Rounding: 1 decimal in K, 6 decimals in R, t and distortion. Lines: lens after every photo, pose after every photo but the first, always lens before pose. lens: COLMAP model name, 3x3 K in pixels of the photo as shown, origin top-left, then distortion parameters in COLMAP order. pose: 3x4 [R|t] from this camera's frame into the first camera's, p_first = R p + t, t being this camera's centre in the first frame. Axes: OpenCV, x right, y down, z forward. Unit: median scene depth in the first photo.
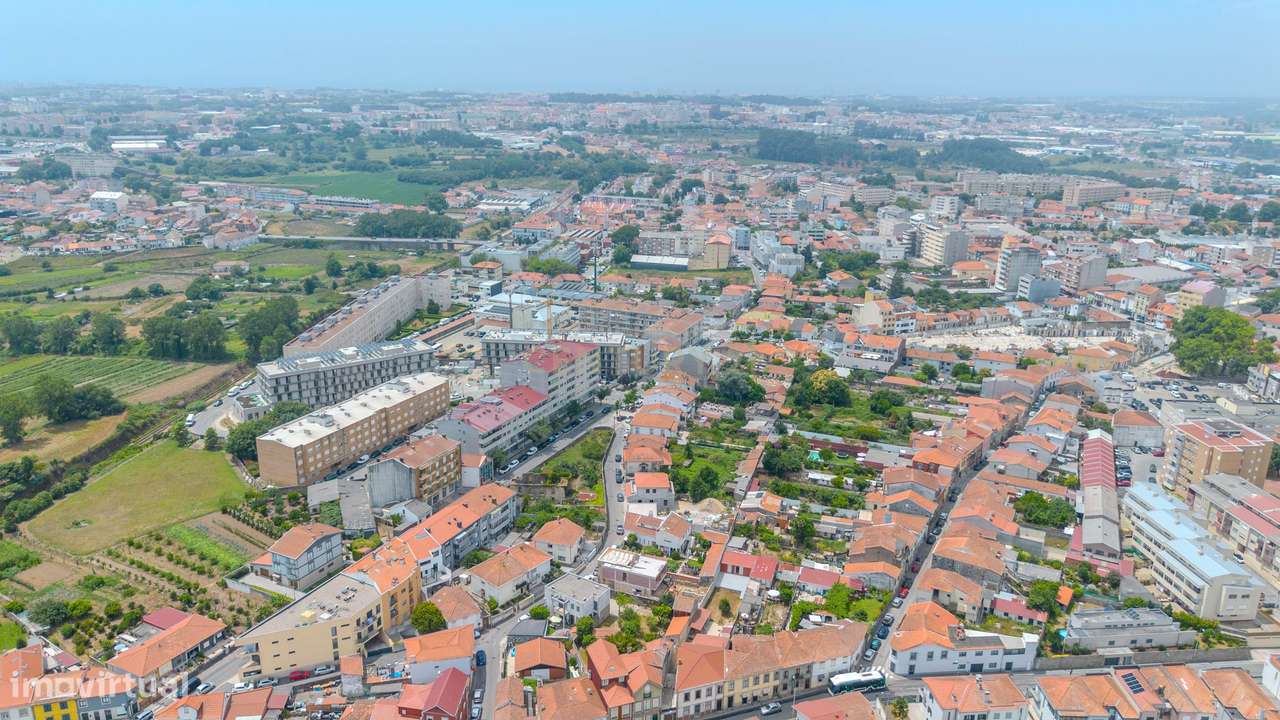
lens RADIAL K [[907.1, 0, 640.3], [0, 907.1, 359.0], [0, 0, 1]] dist [0.071577, -0.076232]
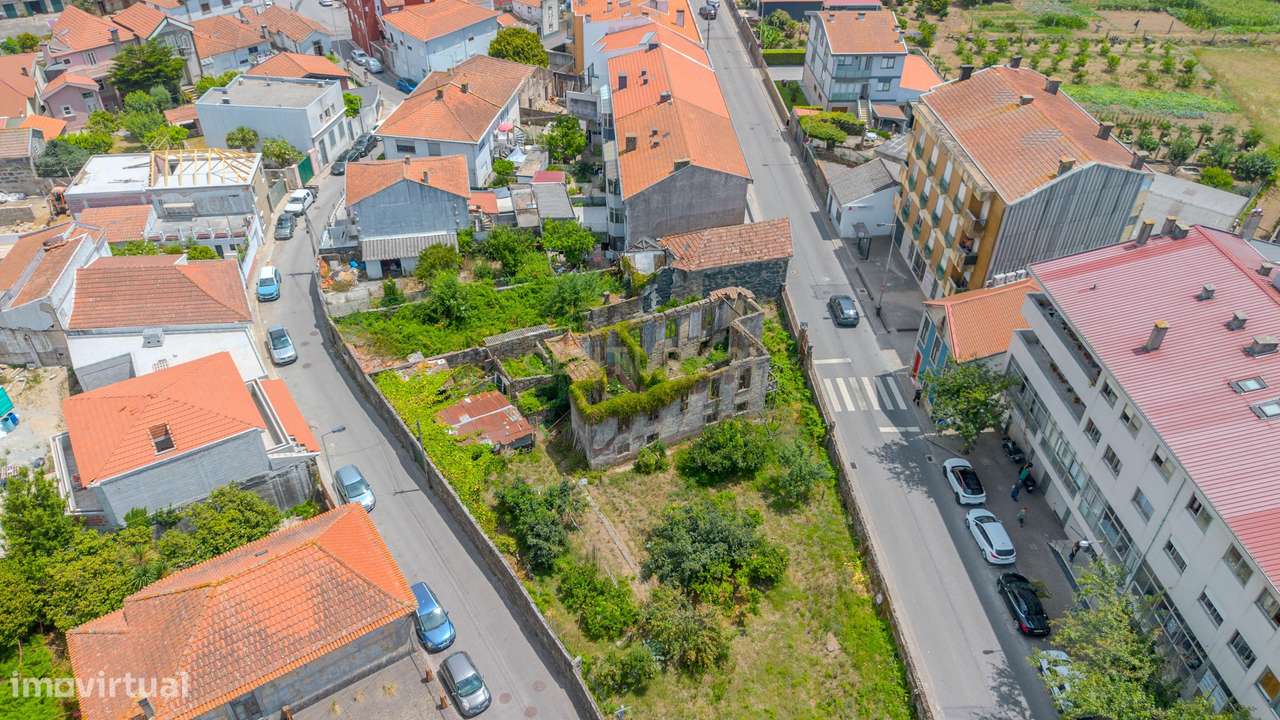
lens RADIAL K [[907.1, 0, 640.3], [0, 907.1, 359.0], [0, 0, 1]] dist [0.071577, -0.076232]
pose [[-0.862759, 0.283978, -0.418334, 0.002073], [-0.180825, 0.599357, 0.779791, -0.046052], [0.472175, 0.748417, -0.465750, 0.889342]]
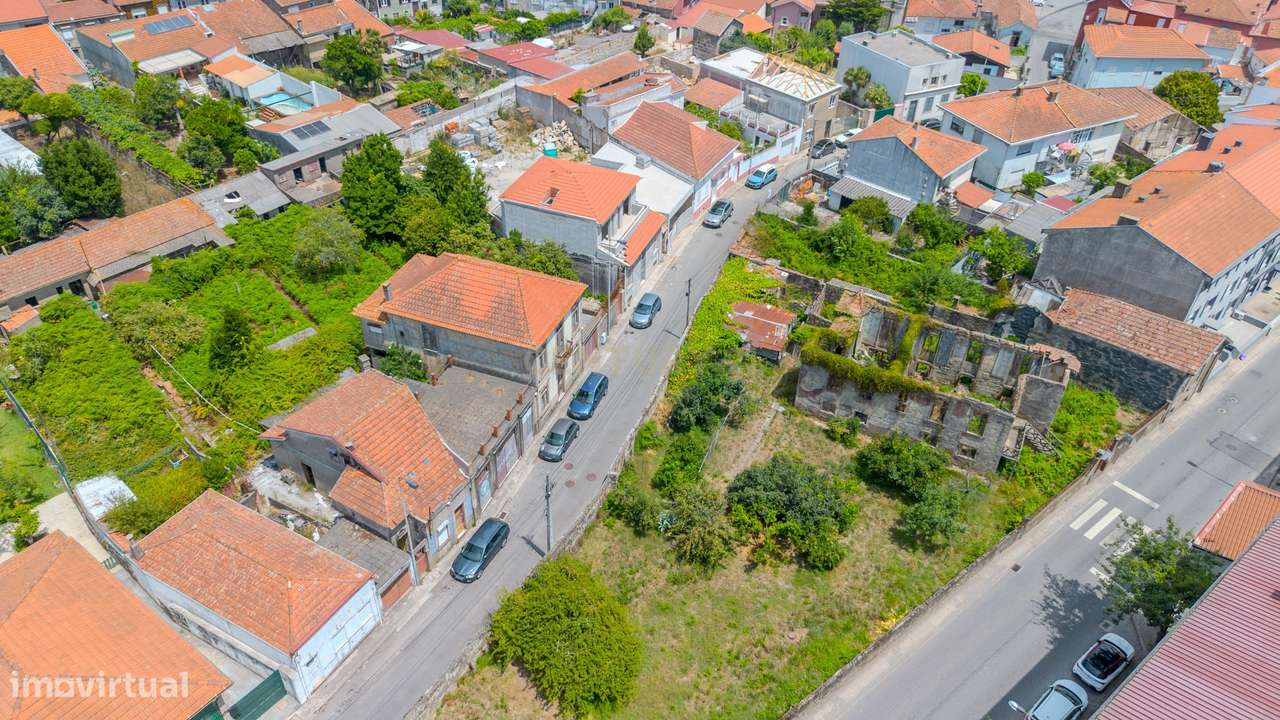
lens RADIAL K [[907.1, 0, 640.3], [0, 907.1, 359.0], [0, 0, 1]] dist [0.071577, -0.076232]
pose [[-0.912076, -0.284359, 0.295393, -0.087372], [0.083061, 0.577358, 0.812255, -0.057571], [-0.401519, 0.765374, -0.502976, 0.922226]]
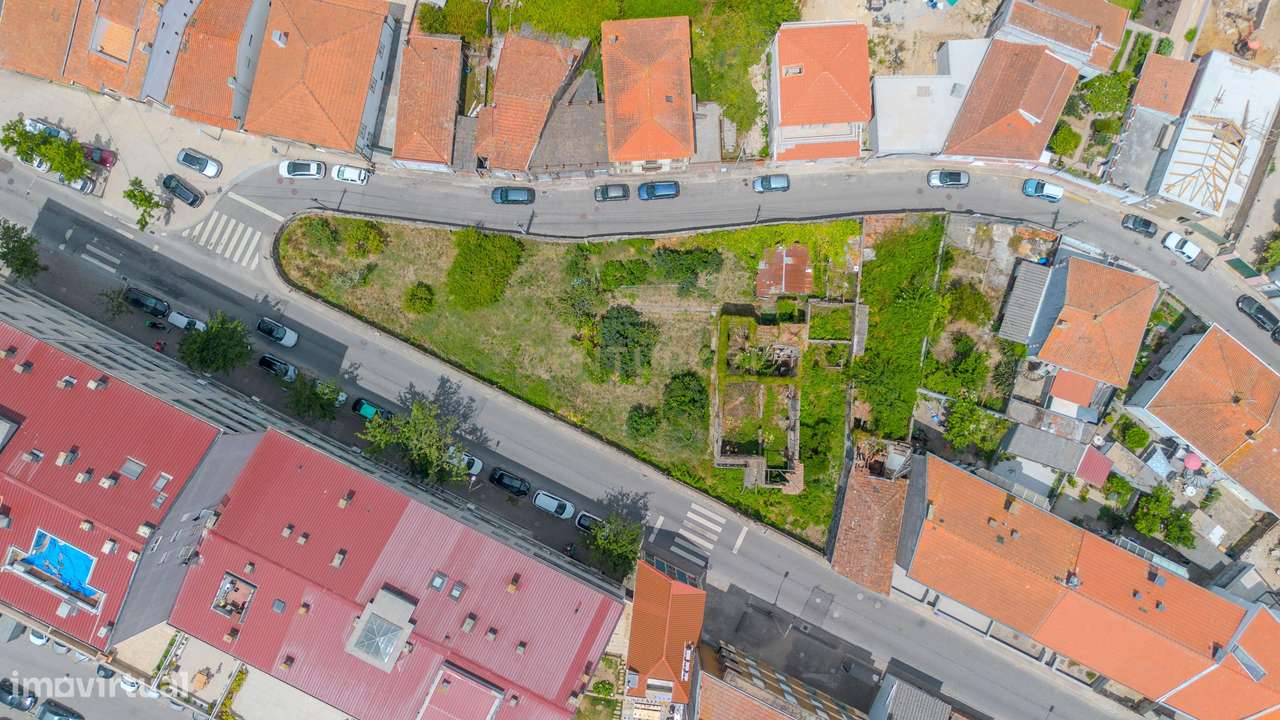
lens RADIAL K [[907.1, 0, 640.3], [0, 907.1, 359.0], [0, 0, 1]] dist [0.071577, -0.076232]
pose [[-0.000619, -0.999878, 0.015635, -0.078503], [0.309322, 0.014677, 0.950844, -0.169250], [-0.950957, 0.005425, 0.309275, 0.747284]]
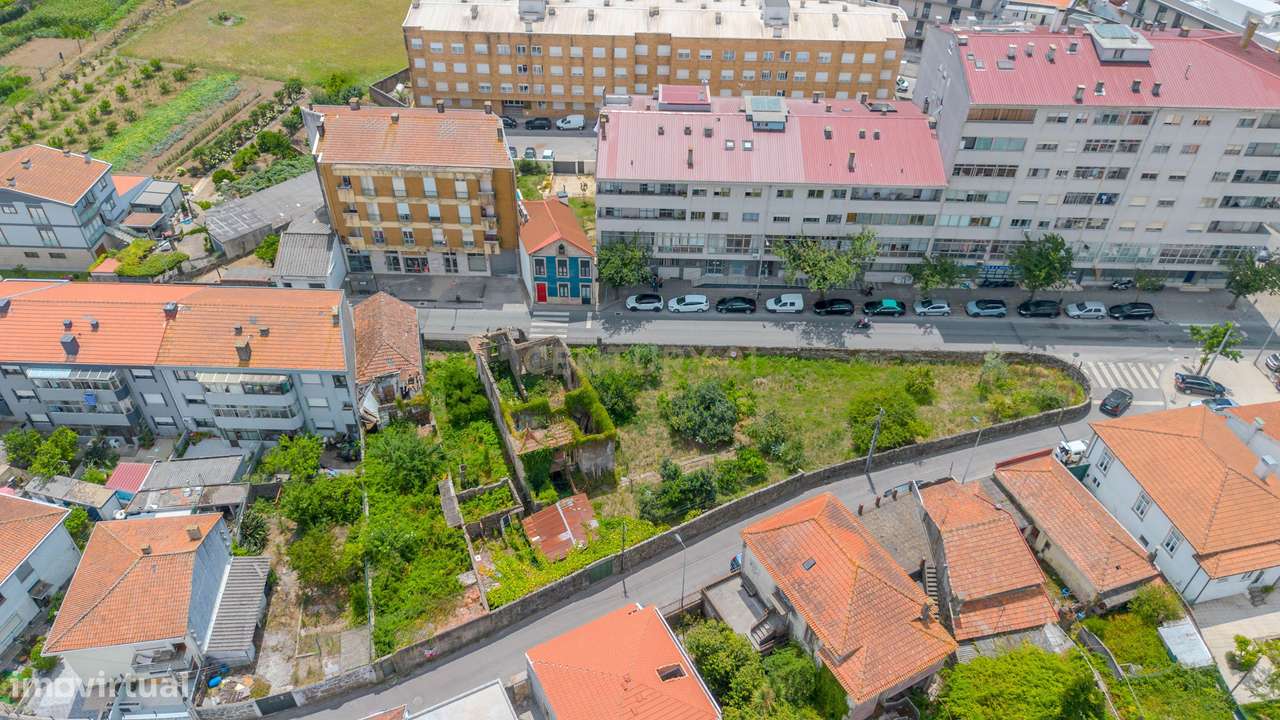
lens RADIAL K [[907.1, 0, 640.3], [0, 907.1, 359.0], [0, 0, 1]] dist [0.071577, -0.076232]
pose [[0.423483, 0.583893, -0.692626, 0.094055], [-0.279785, 0.811491, 0.513032, -0.036282], [0.861616, -0.023474, 0.507017, 0.695342]]
